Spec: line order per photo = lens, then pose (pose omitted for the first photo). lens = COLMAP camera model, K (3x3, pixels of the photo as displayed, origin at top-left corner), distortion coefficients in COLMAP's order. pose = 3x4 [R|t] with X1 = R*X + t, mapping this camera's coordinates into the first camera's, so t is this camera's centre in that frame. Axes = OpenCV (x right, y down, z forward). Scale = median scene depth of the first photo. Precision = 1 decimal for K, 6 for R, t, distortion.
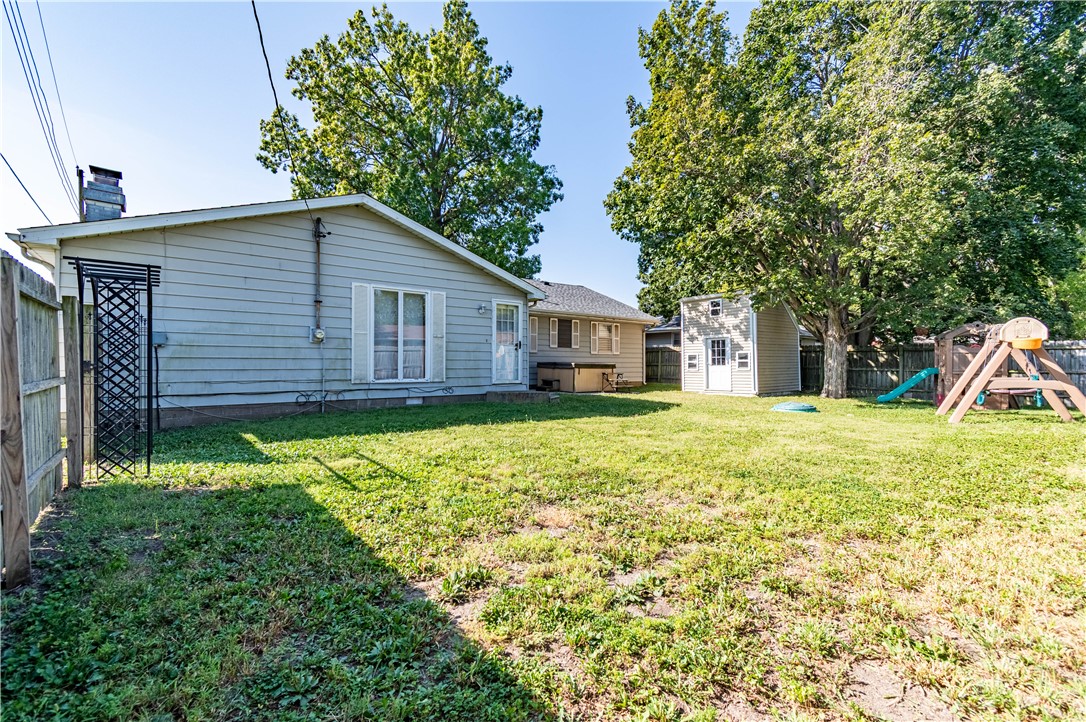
lens RADIAL K [[486.5, 0, 543.0], [0, 486.5, 361.0], [0, 0, 1]] dist [-0.000663, 0.000048]
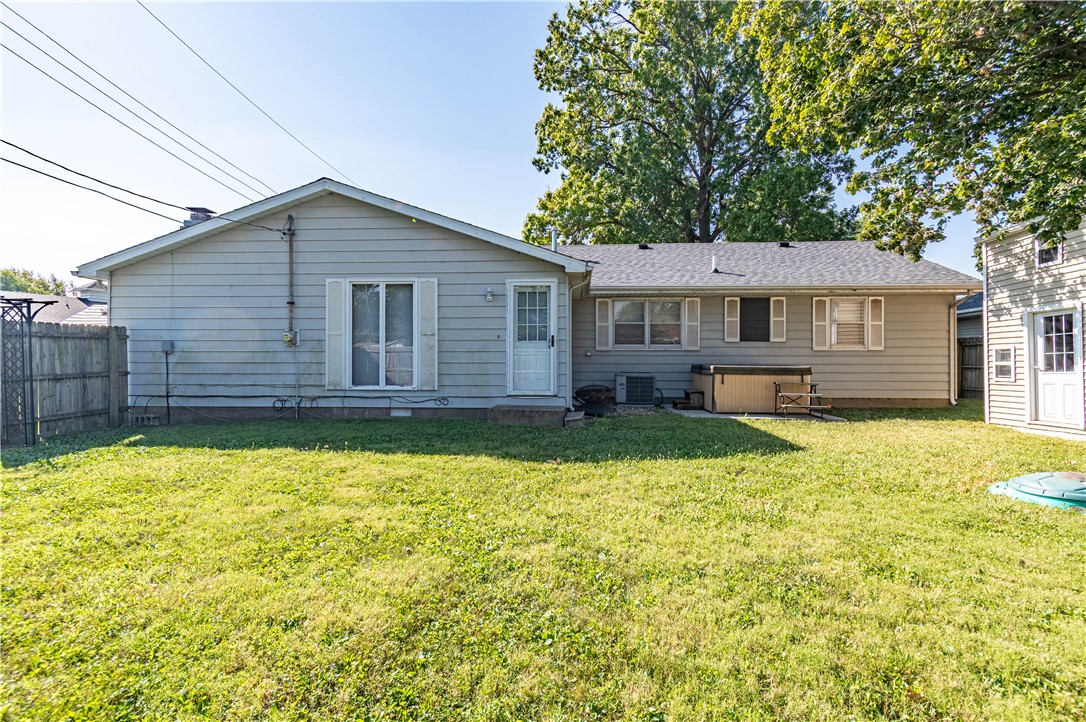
lens RADIAL K [[546.8, 0, 543.0], [0, 546.8, 361.0], [0, 0, 1]] dist [0.003268, 0.000417]
pose [[0.737745, -0.004892, -0.675062, 0.543614], [0.004925, 0.999986, -0.001864, -0.003032], [0.675062, -0.001950, 0.737758, 0.467974]]
